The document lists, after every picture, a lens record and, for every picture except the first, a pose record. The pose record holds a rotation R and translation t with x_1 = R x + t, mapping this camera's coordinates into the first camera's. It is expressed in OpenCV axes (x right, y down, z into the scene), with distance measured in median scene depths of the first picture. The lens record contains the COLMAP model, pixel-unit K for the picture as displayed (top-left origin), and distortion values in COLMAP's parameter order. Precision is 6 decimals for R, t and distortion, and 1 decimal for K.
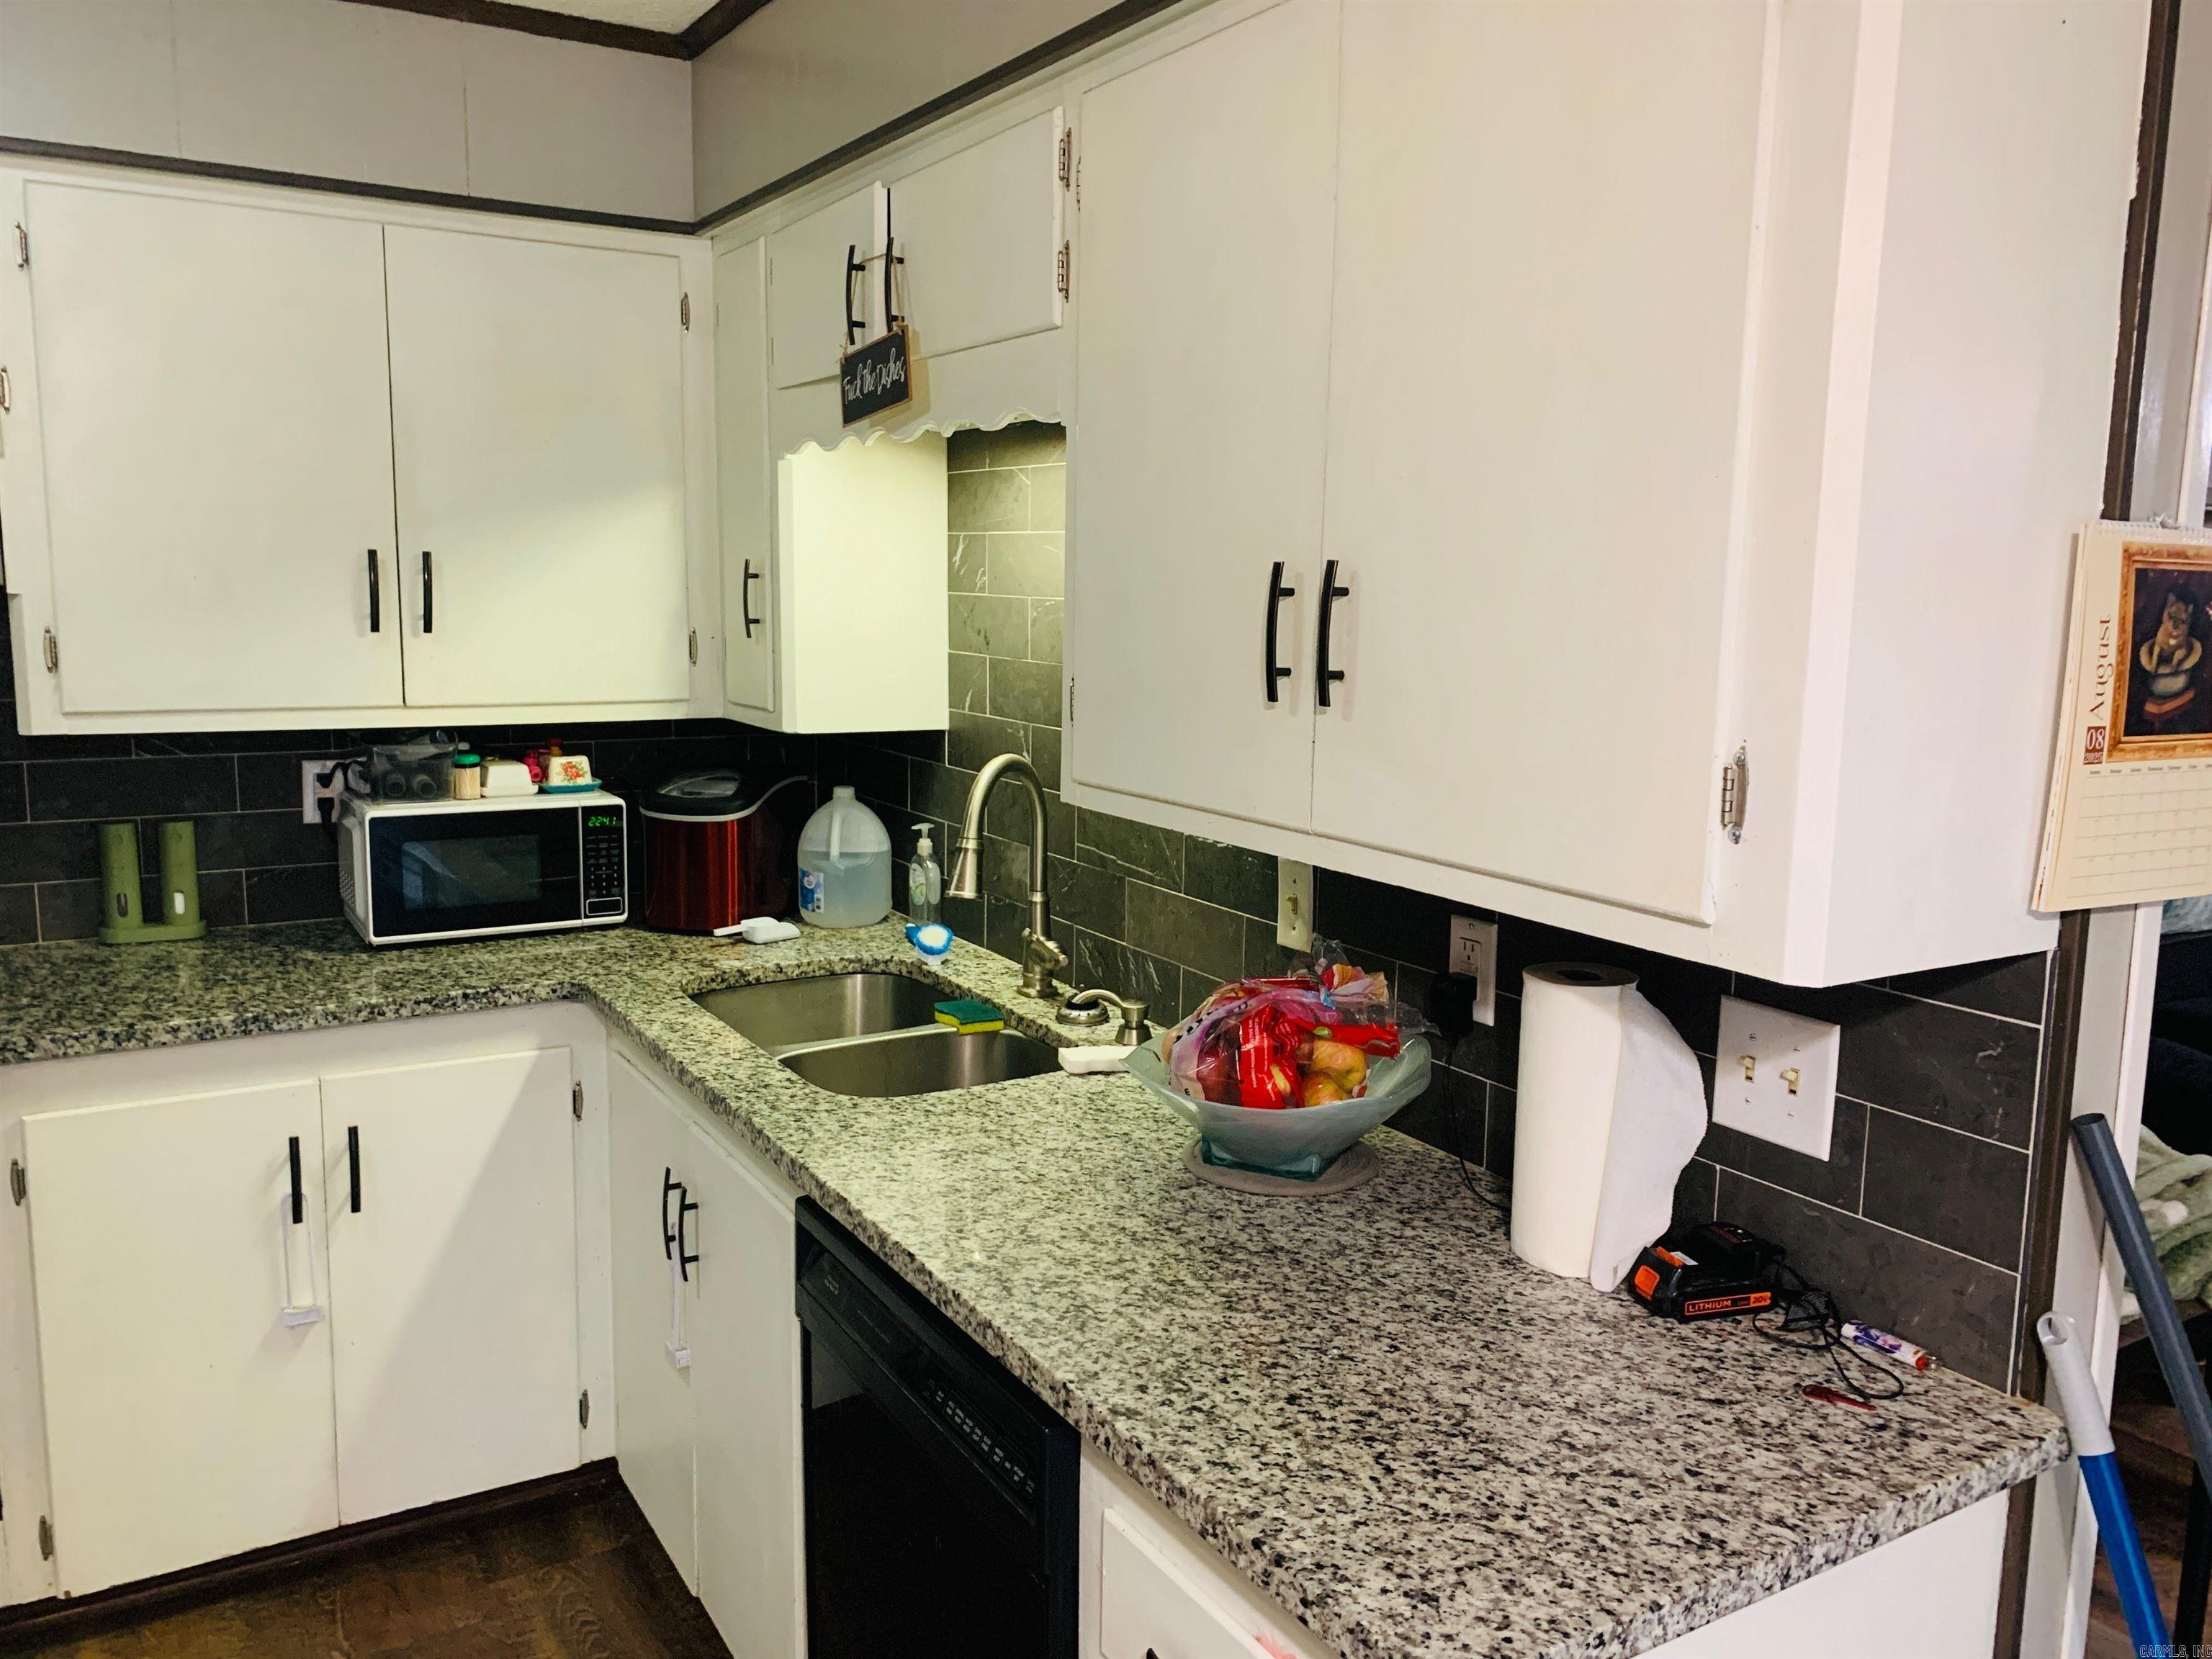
lens RADIAL K [[1678.8, 0, 1103.8], [0, 1678.8, 835.8], [0, 0, 1]] dist [0.041003, -0.055869]
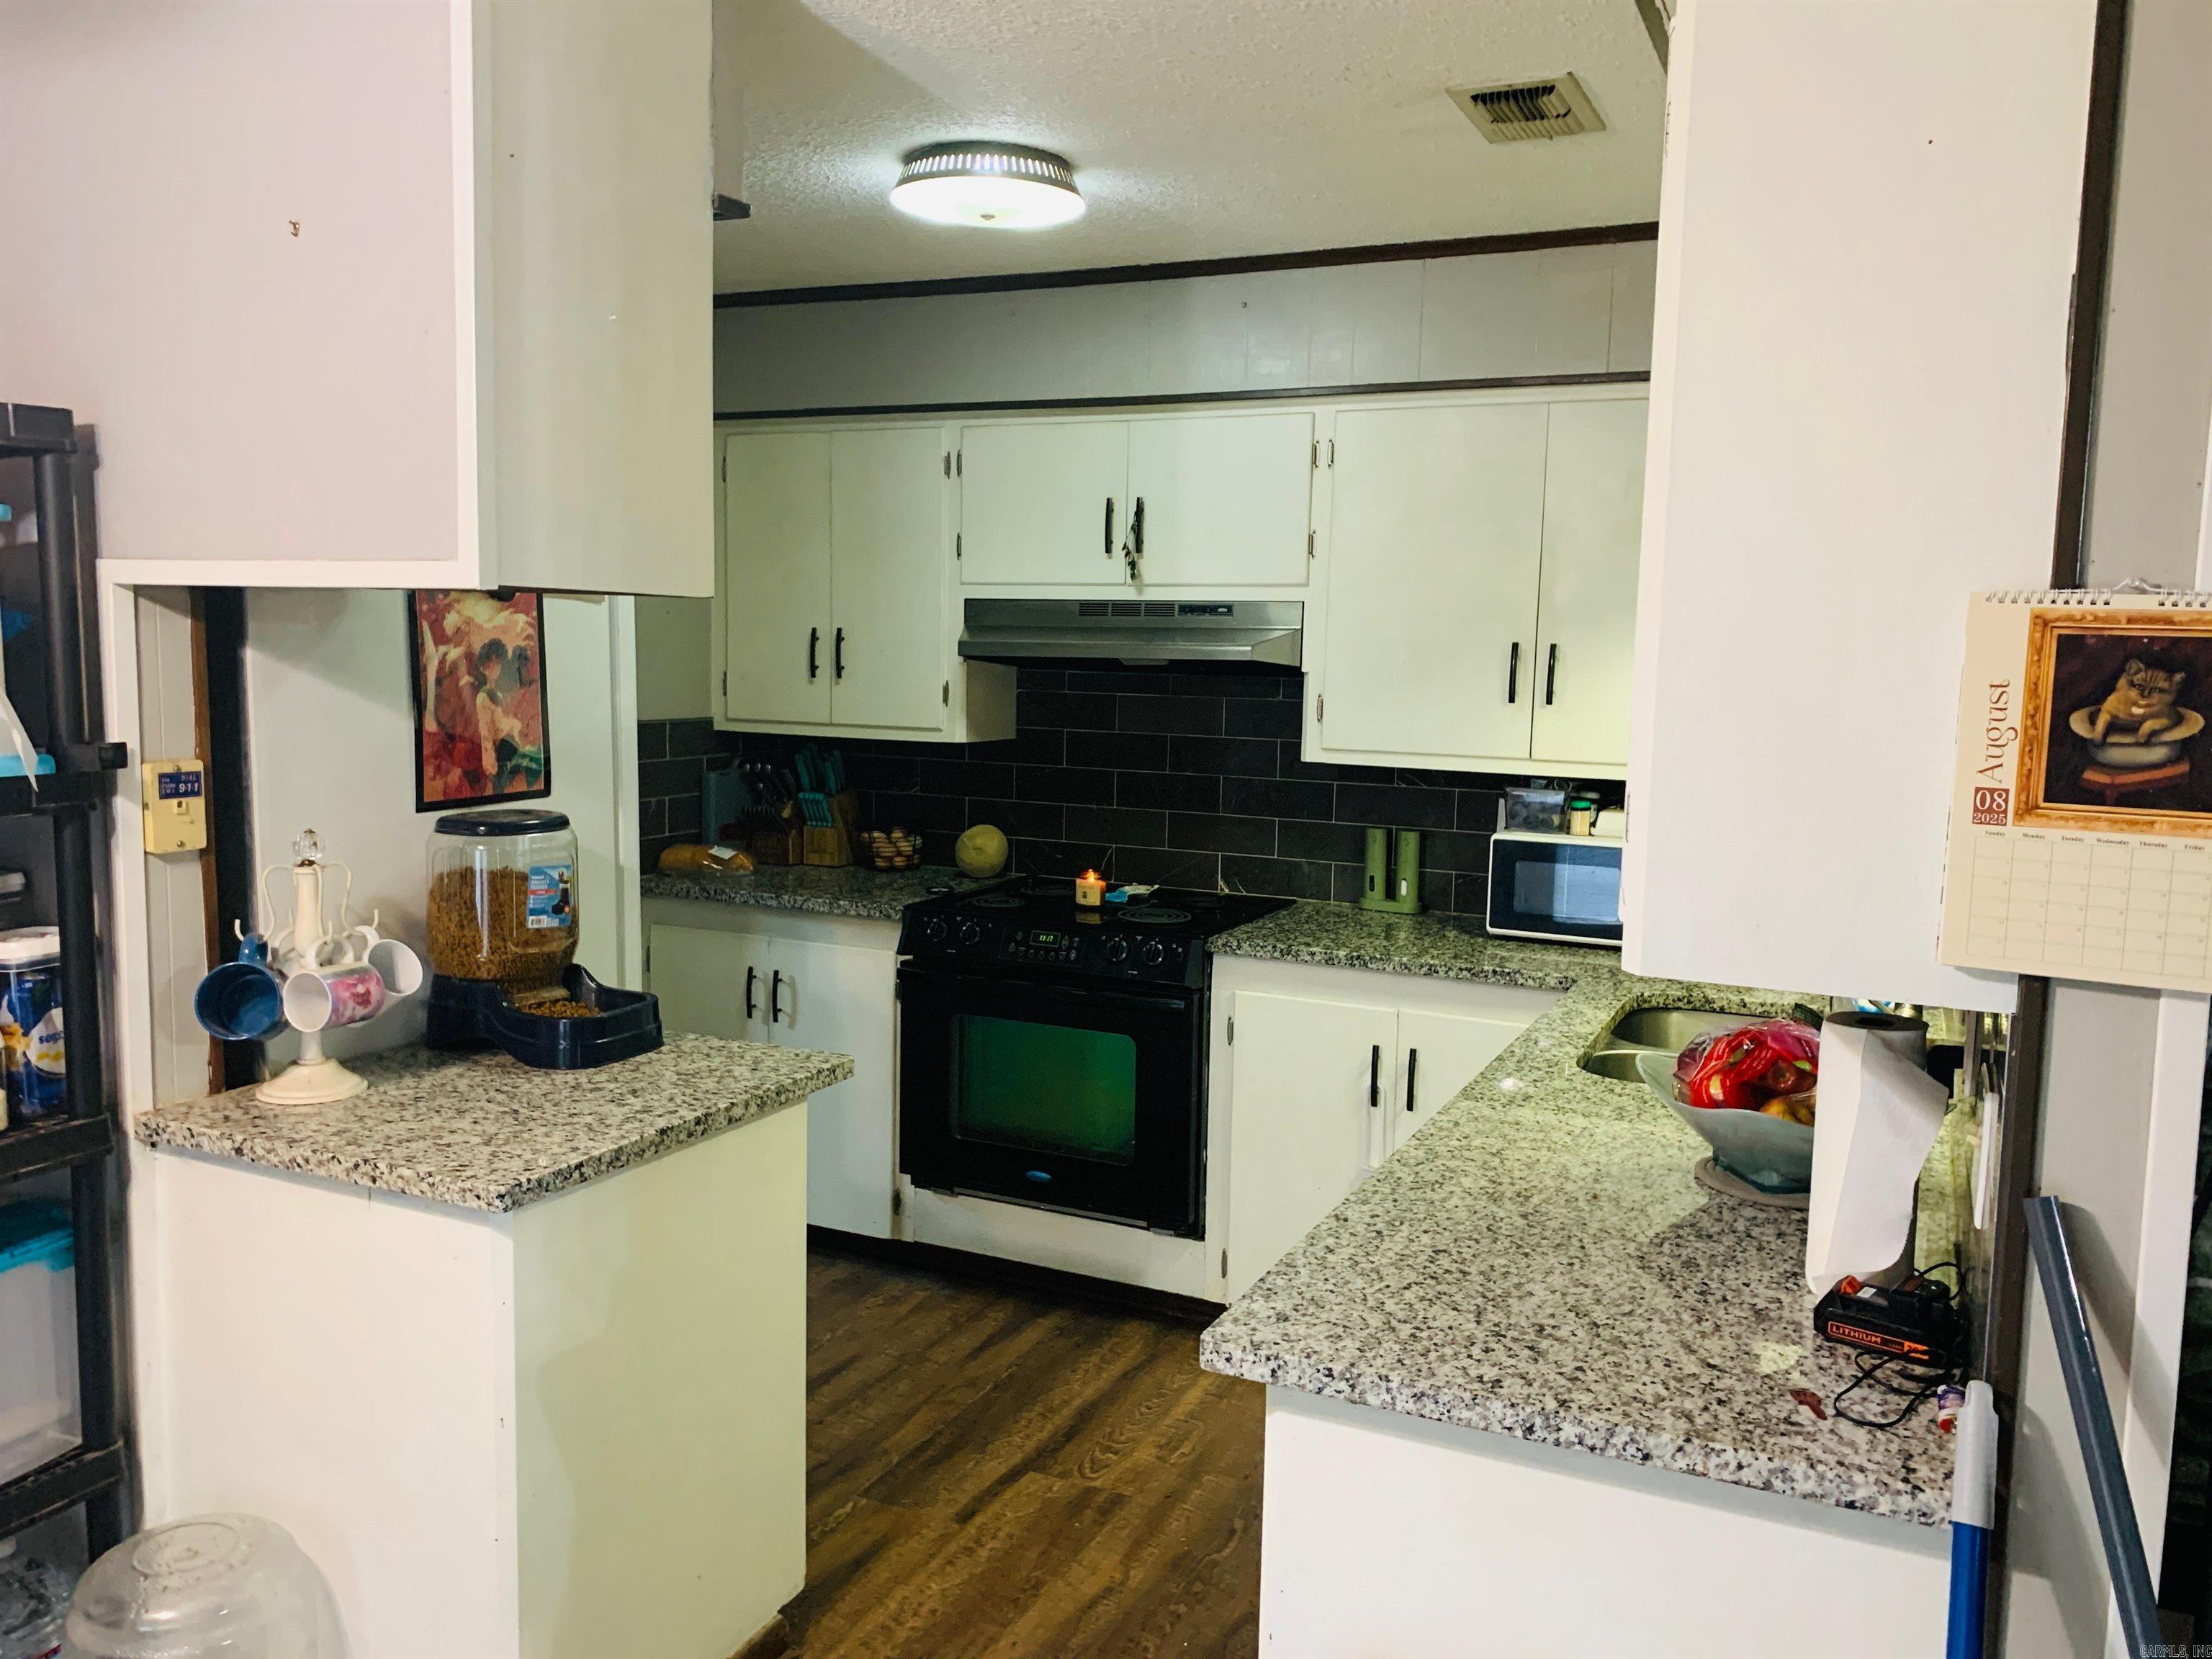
lens RADIAL K [[1678.8, 0, 1114.5], [0, 1678.8, 814.1], [0, 0, 1]] dist [0.041003, -0.055869]
pose [[0.548560, 0.077903, -0.832474, 1.080301], [-0.138964, 0.990297, 0.001101, 0.022358], [0.824482, 0.115080, 0.554063, -0.002938]]
